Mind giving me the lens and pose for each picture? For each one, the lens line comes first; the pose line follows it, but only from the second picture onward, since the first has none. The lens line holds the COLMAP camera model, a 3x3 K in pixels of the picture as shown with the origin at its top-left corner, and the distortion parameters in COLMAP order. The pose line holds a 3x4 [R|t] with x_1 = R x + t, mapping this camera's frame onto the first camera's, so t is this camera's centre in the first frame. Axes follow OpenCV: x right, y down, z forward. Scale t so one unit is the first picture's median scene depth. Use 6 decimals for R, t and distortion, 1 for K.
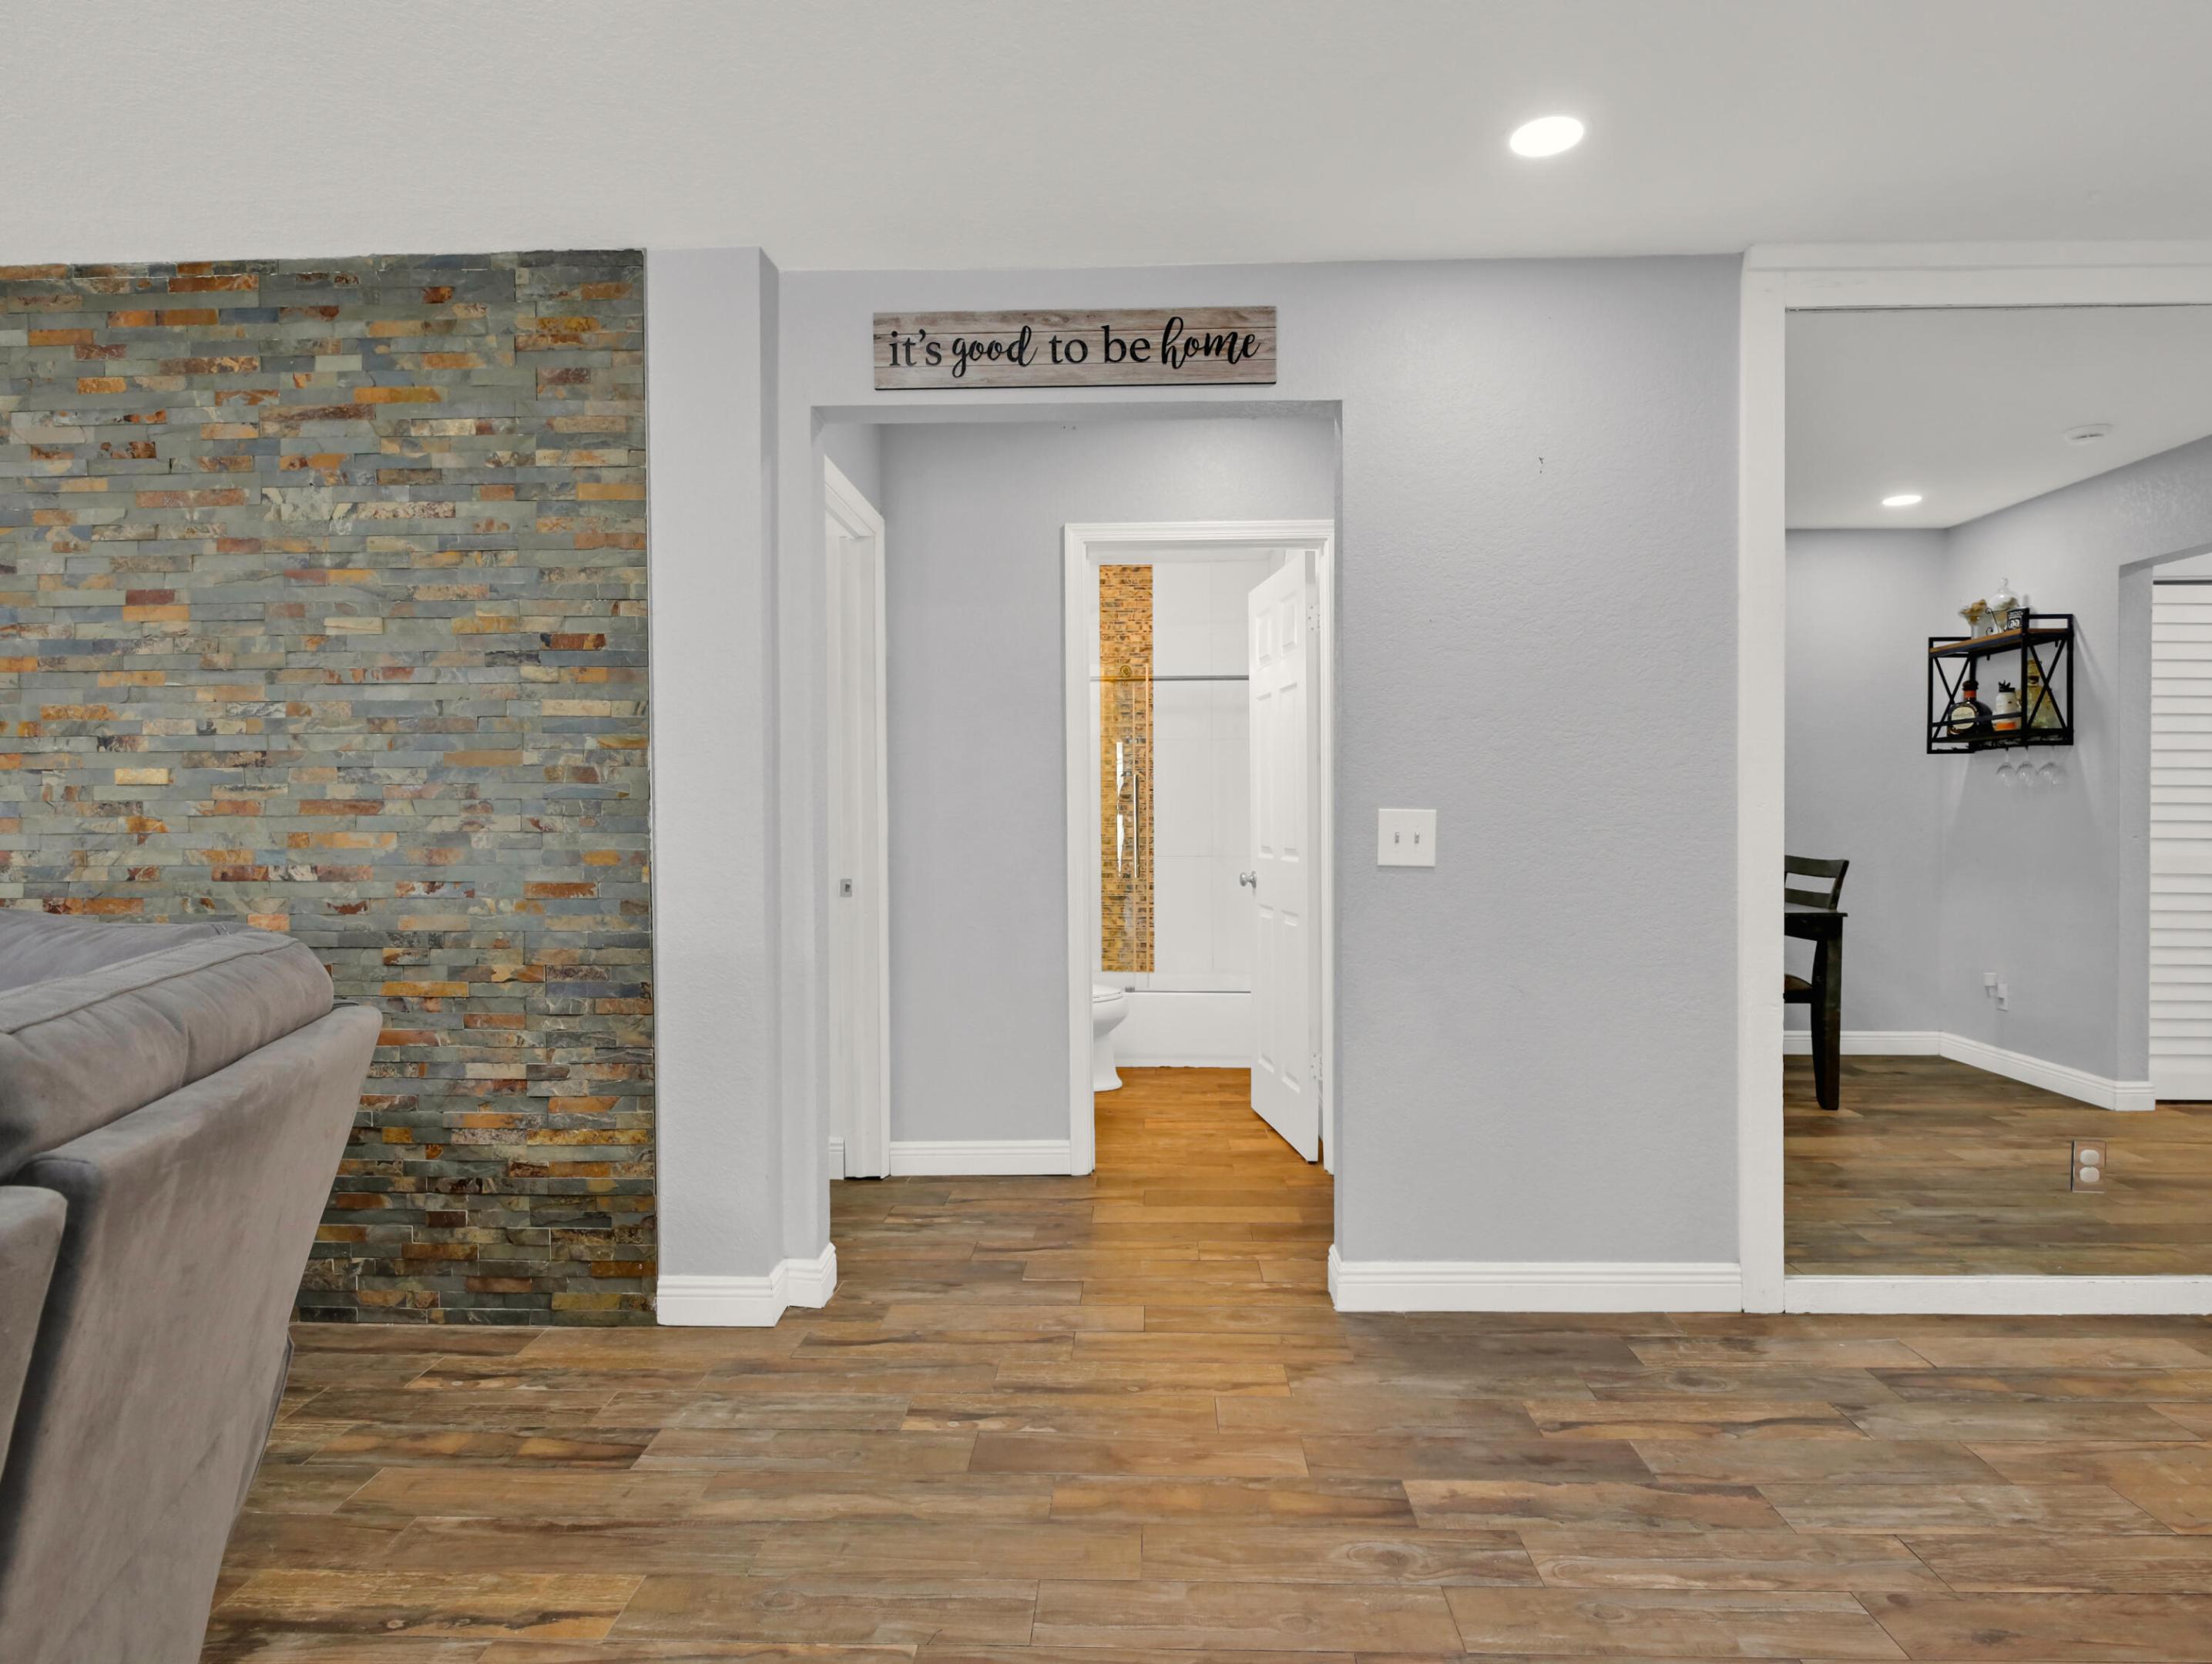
lens RADIAL K [[1212.3, 0, 1110.0], [0, 1212.3, 835.3], [0, 0, 1]] dist [-0.004496, -0.001462]
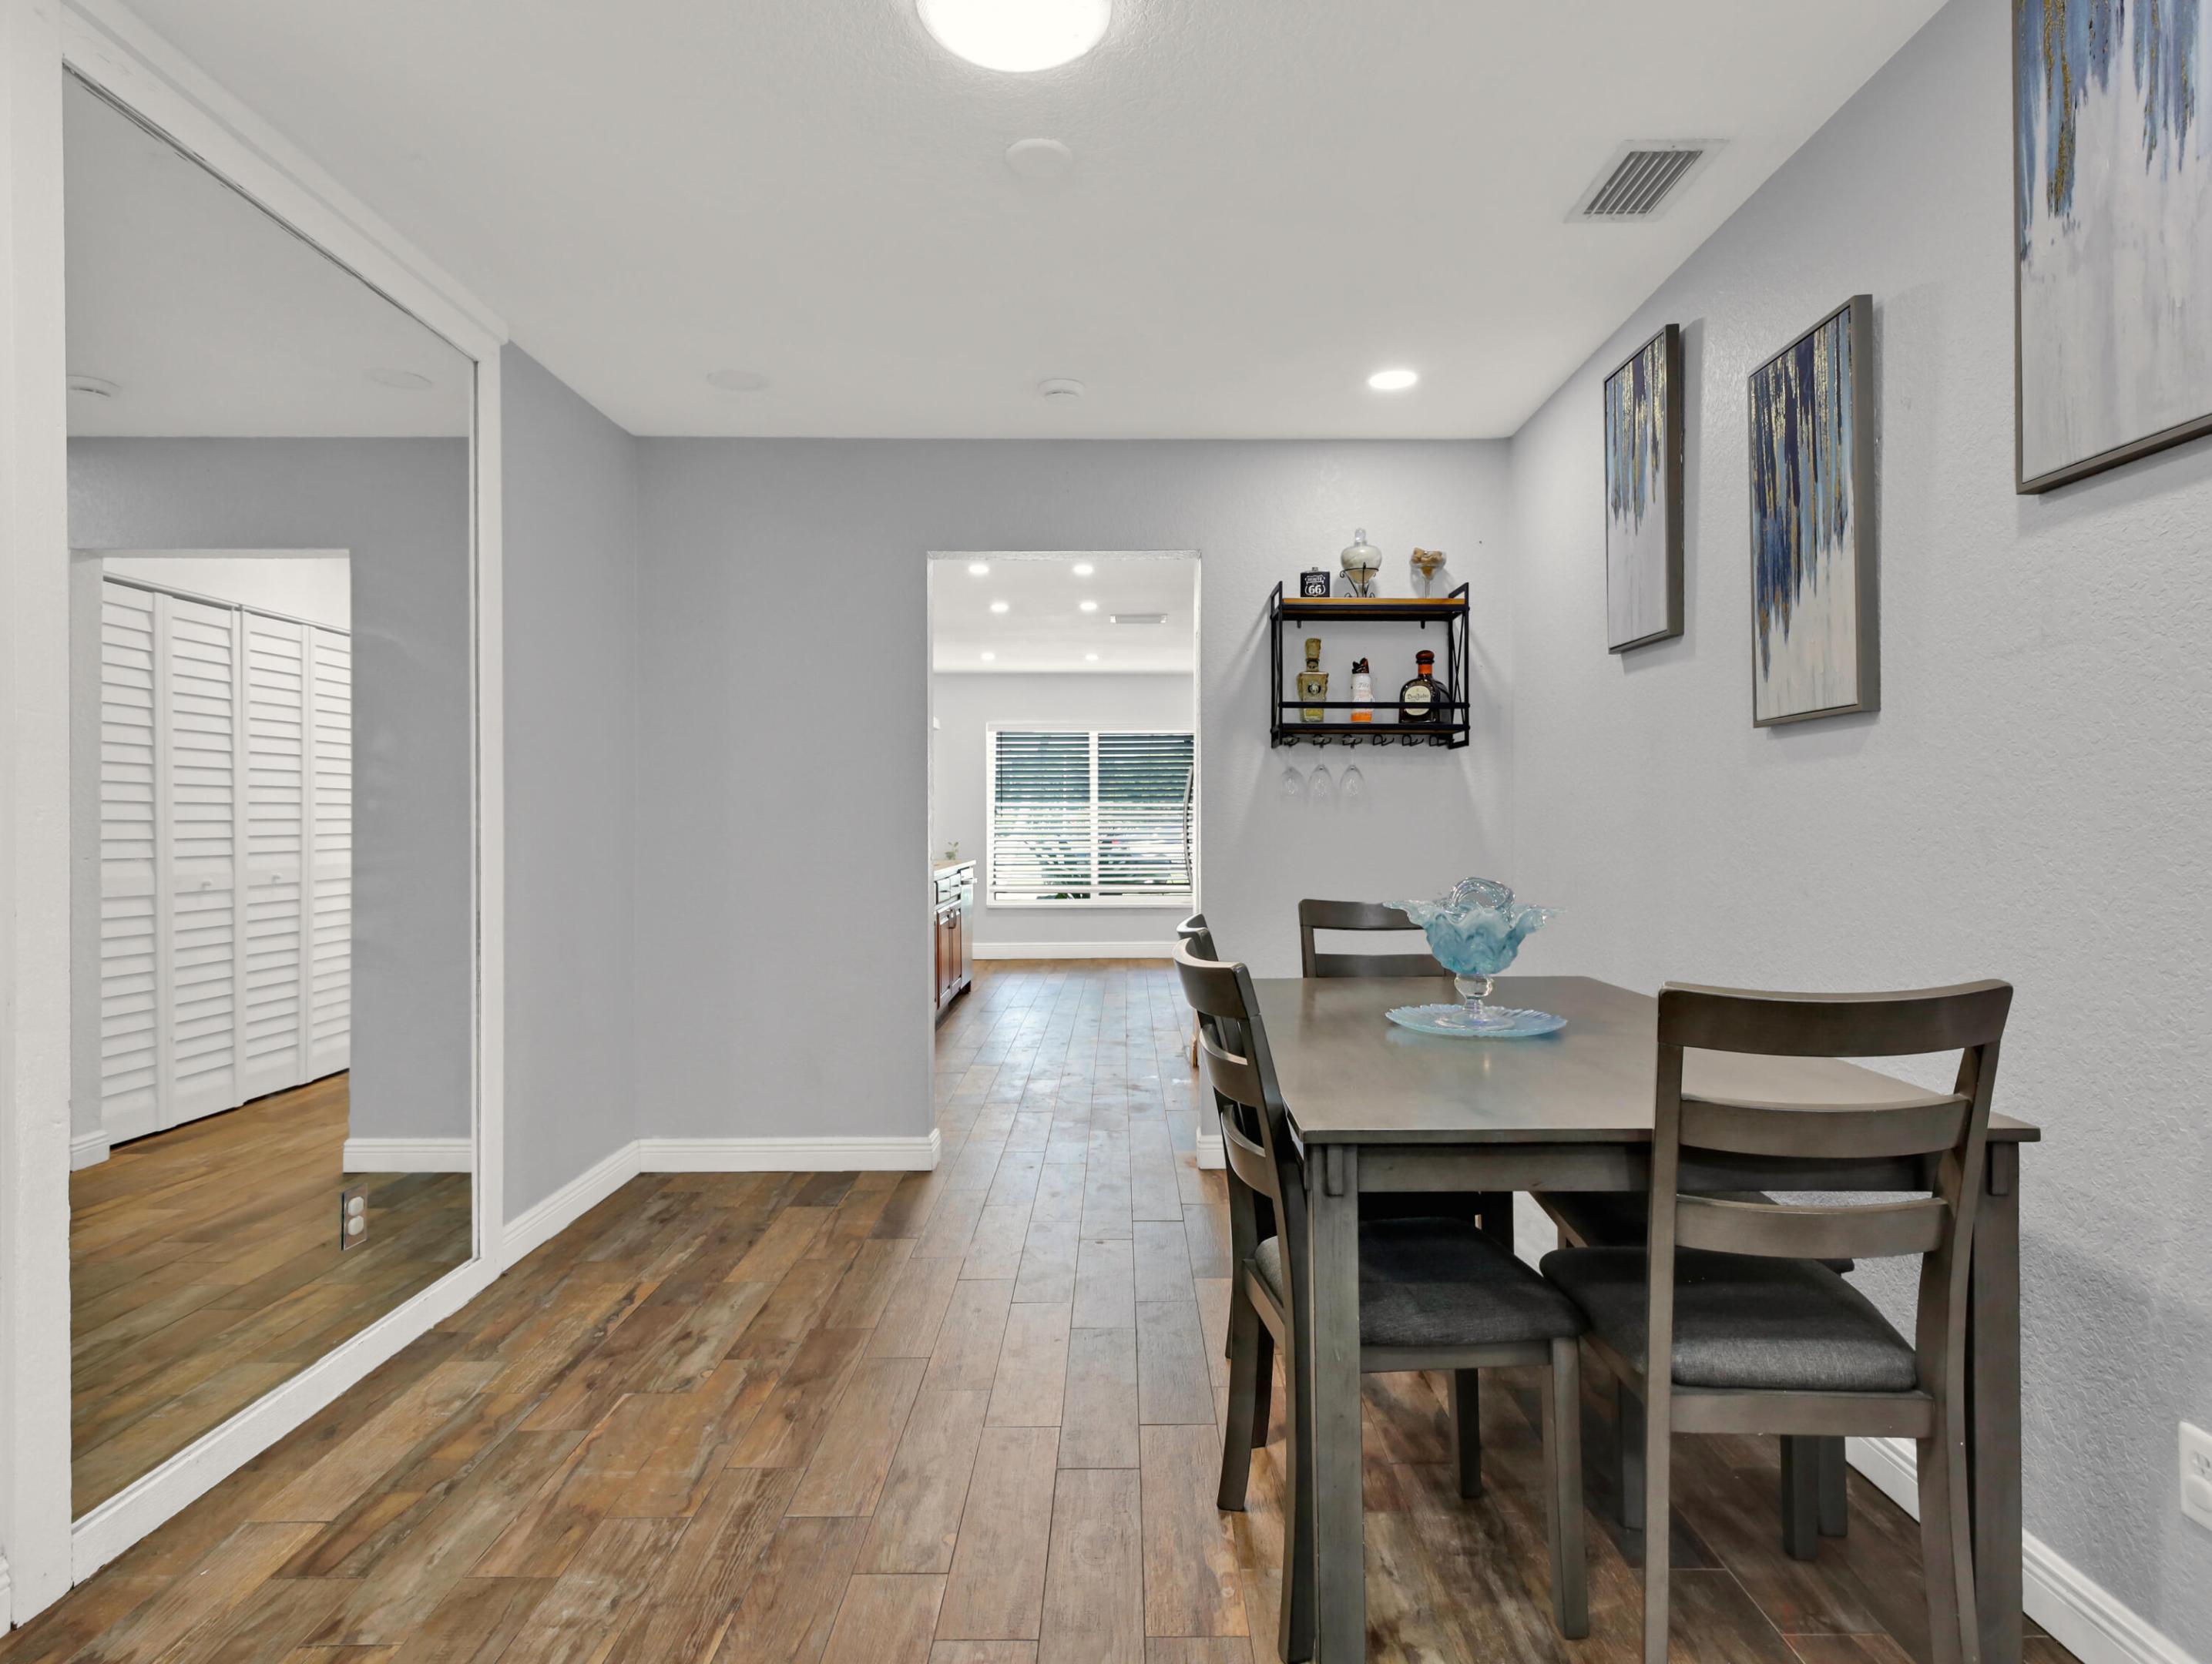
lens RADIAL K [[1212.3, 0, 1123.9], [0, 1212.3, 847.9], [0, 0, 1]] dist [-0.004496, -0.001462]
pose [[-0.033501, -0.012236, 0.999364, -0.115092], [0.019768, 0.999721, 0.012903, -0.004444], [-0.999243, 0.020188, -0.033249, 0.450958]]
